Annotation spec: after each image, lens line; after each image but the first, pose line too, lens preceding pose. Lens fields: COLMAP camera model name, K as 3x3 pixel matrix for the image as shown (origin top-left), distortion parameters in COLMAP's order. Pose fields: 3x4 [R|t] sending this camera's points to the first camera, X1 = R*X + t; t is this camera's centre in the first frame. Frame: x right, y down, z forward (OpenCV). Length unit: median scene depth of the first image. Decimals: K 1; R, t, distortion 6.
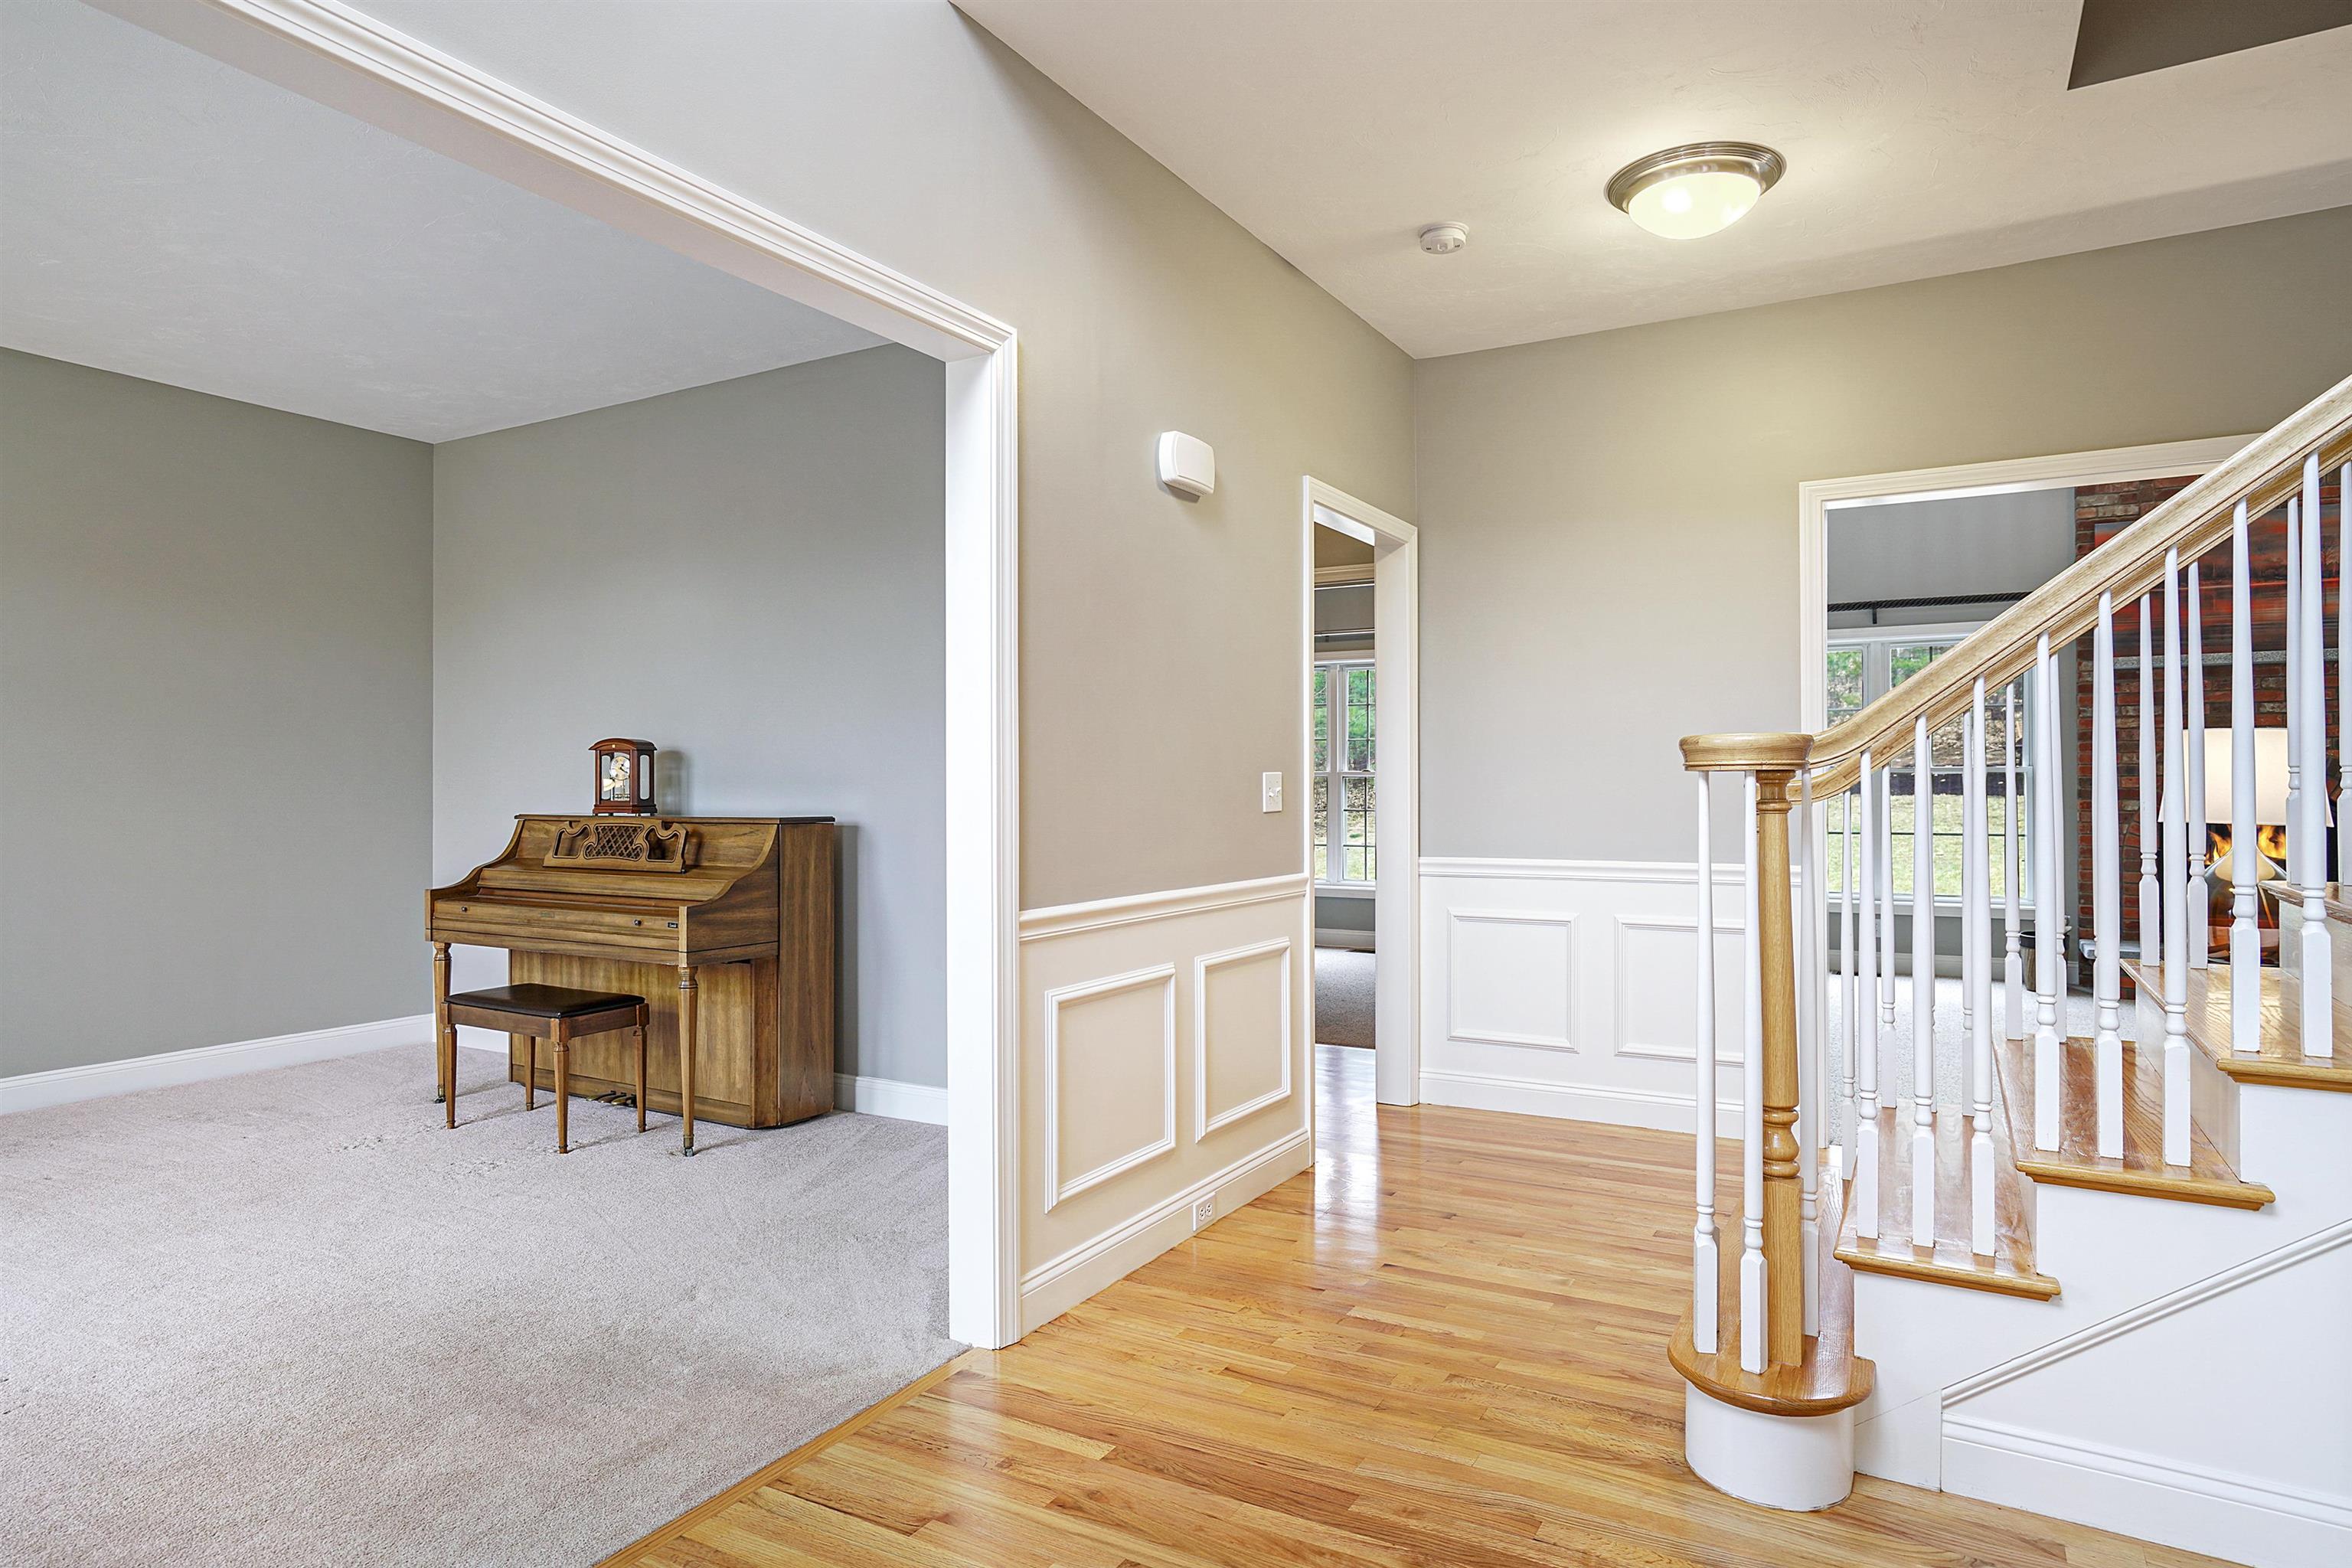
lens RADIAL K [[1357.9, 0, 1176.0], [0, 1357.9, 784.0], [0, 0, 1]] dist [0.000527, 0.000409]
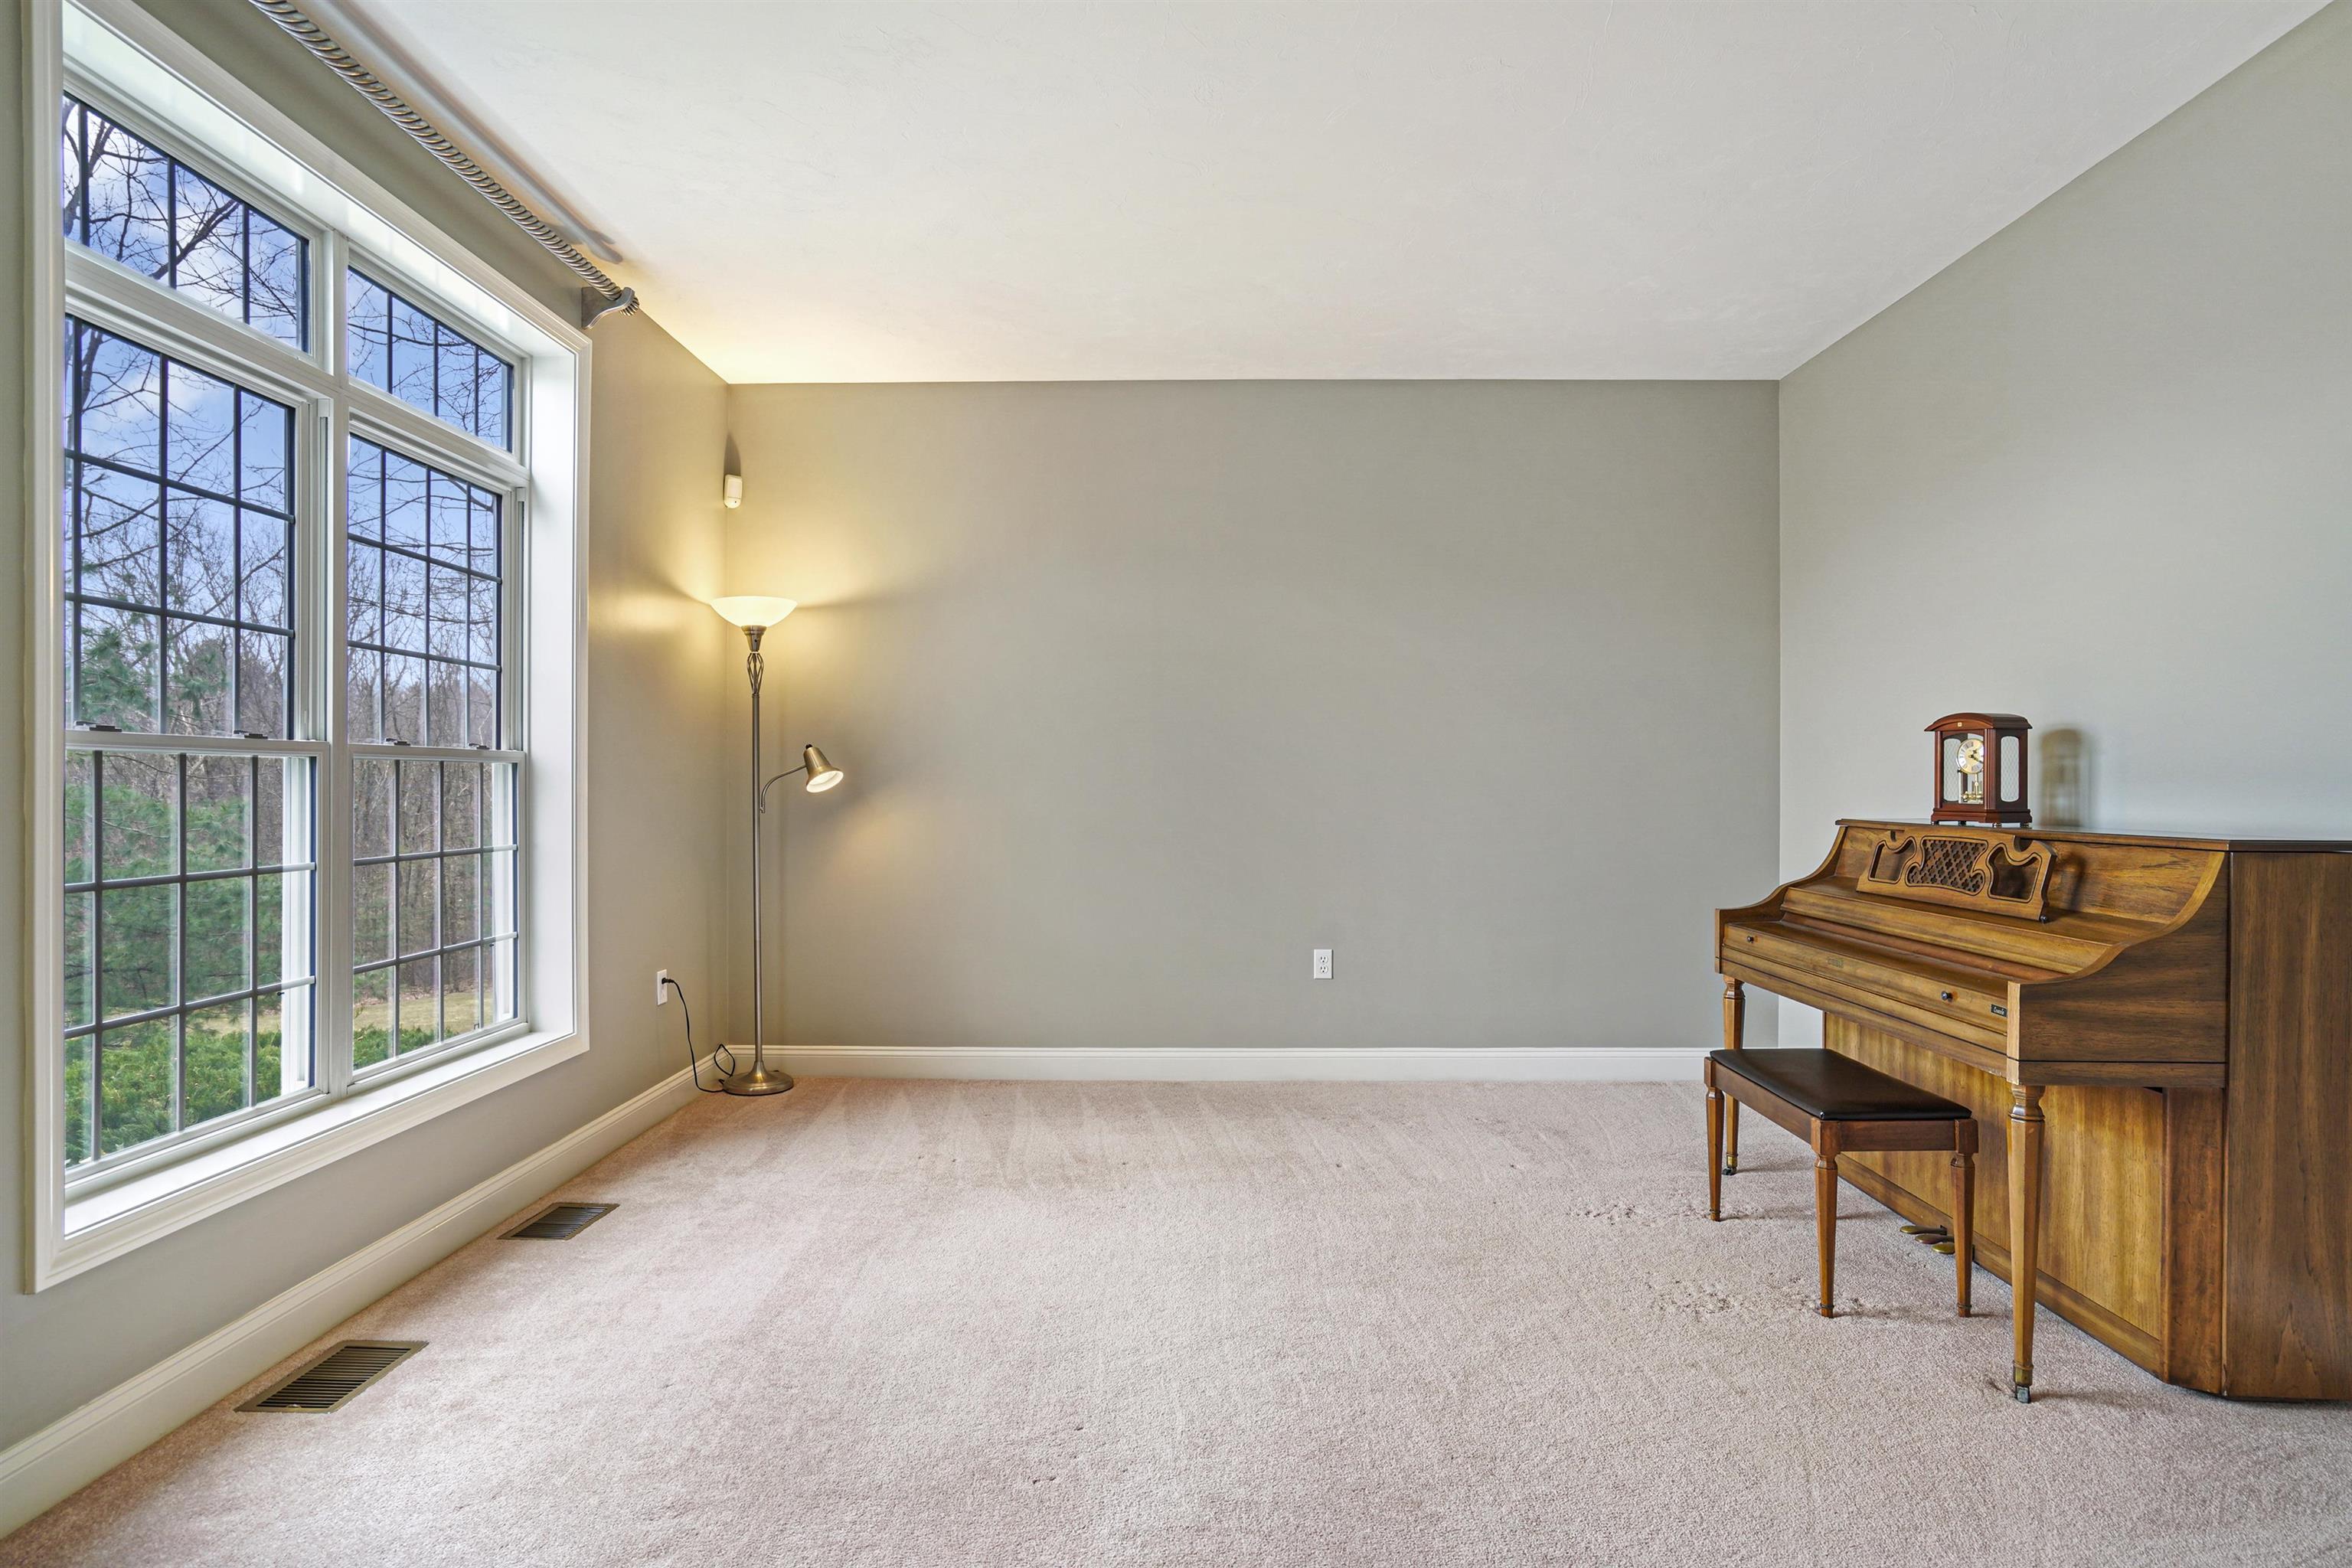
lens RADIAL K [[1270.1, 0, 1178.5], [0, 1270.1, 793.6], [0, 0, 1]] dist [-0.042887, 0.033391]
pose [[0.486788, 0.011258, -0.873448, -0.054826], [-0.003157, 0.999933, 0.011129, 0.001659], [0.873514, -0.002660, 0.486791, 0.371808]]
